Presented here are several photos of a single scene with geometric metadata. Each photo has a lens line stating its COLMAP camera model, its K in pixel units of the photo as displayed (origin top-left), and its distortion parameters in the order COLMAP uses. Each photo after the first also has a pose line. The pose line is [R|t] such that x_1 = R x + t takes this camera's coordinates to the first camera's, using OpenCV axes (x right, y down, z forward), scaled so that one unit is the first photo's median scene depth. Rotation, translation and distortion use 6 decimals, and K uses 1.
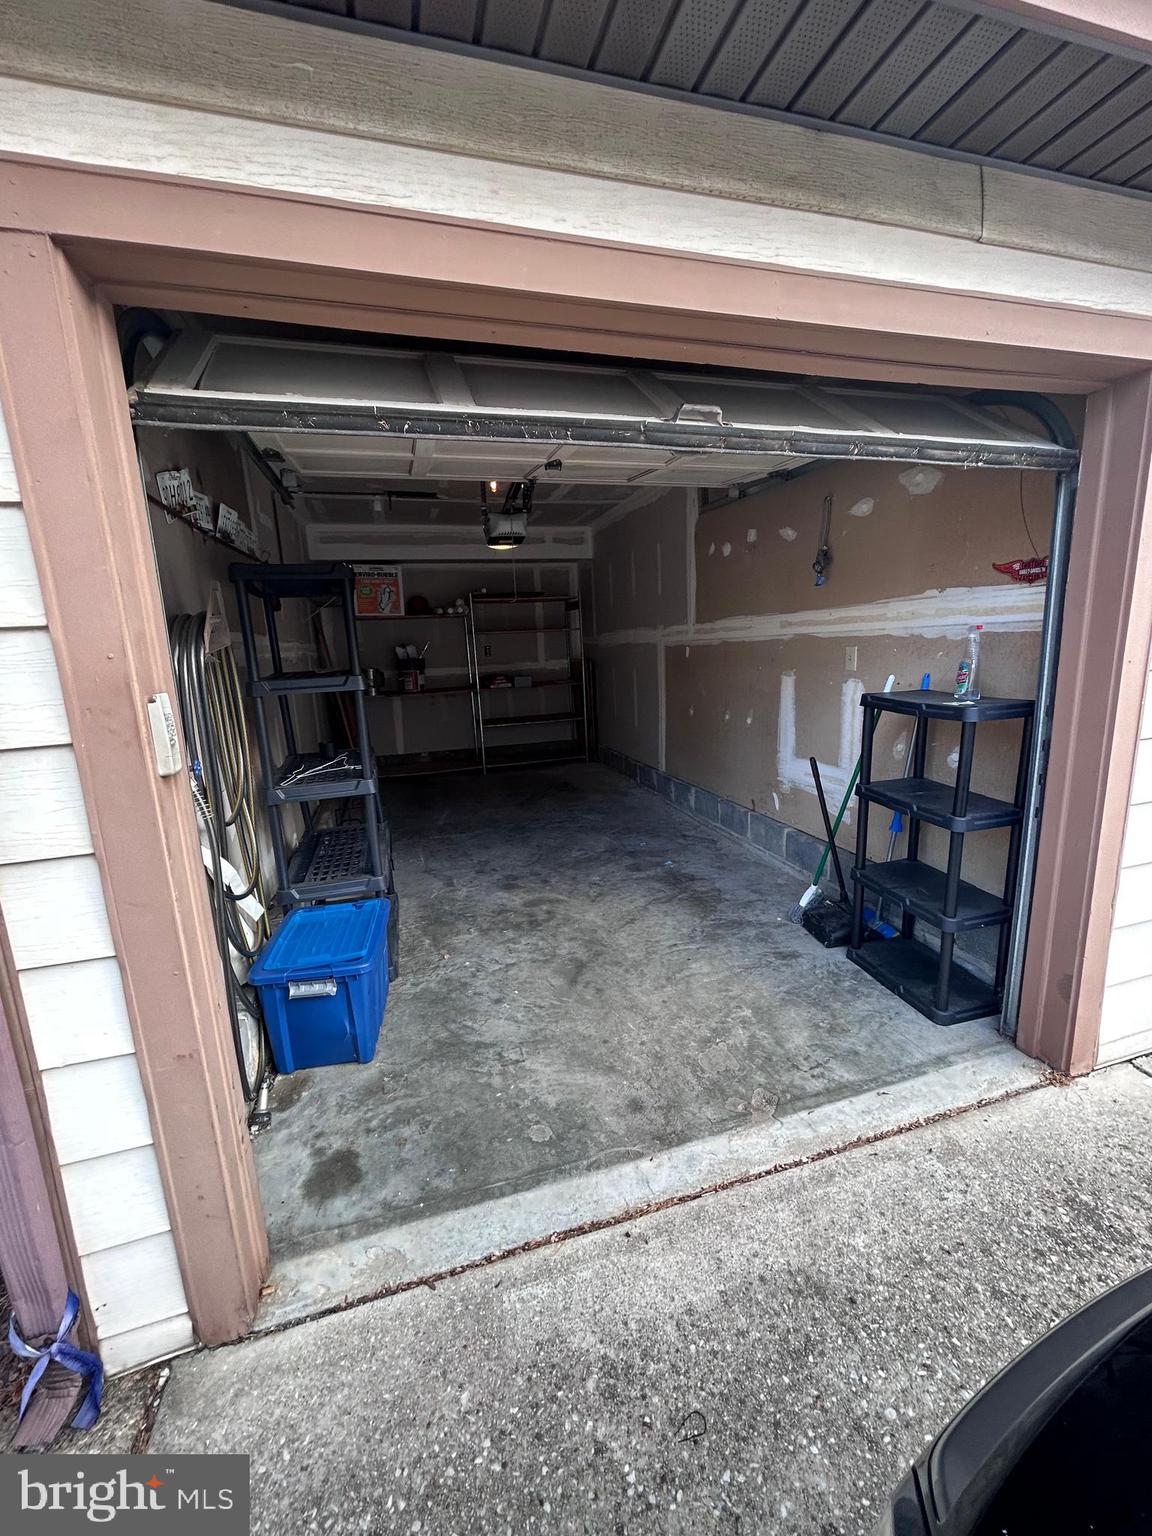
lens RADIAL K [[617.2, 0, 575.4], [0, 617.2, 767.0], [0, 0, 1]] dist [0.002035, 0.000330]
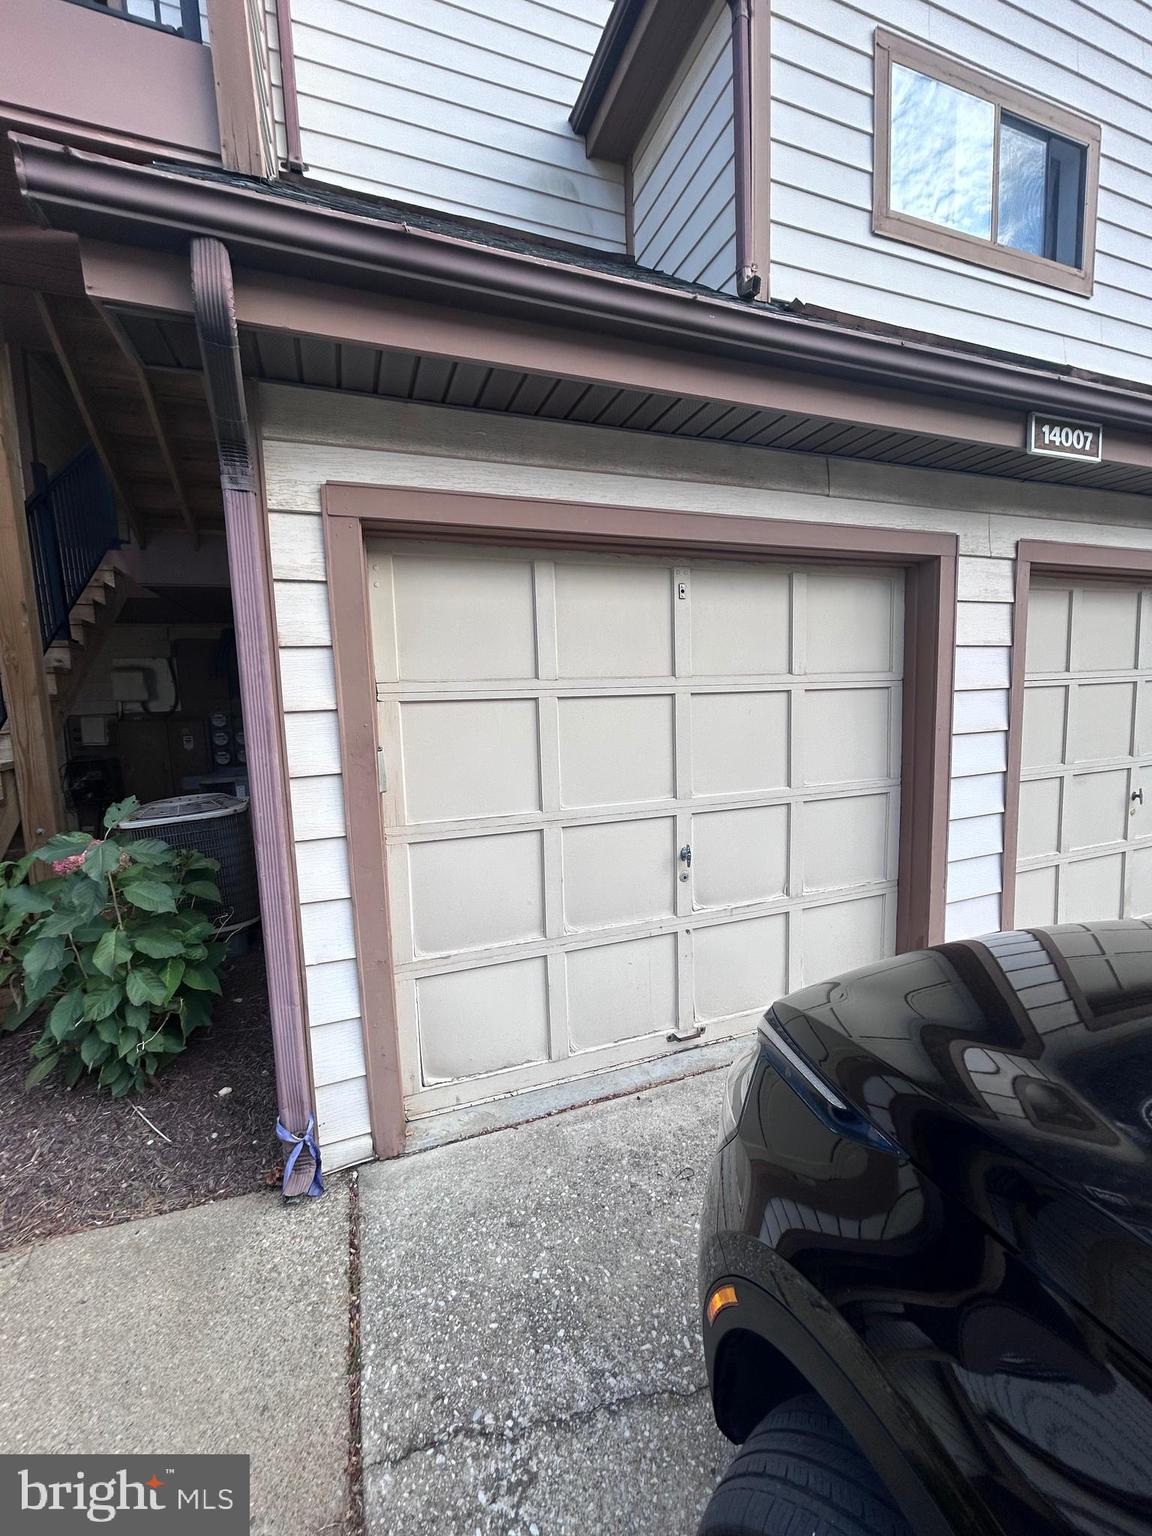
lens RADIAL K [[617.2, 0, 577.8], [0, 617.2, 765.8], [0, 0, 1]] dist [0.002035, 0.000330]
pose [[0.997240, 0.002875, 0.074194, -0.217655], [0.004128, 0.995558, -0.094062, 0.095394], [-0.074135, 0.094108, 0.992798, -0.707157]]
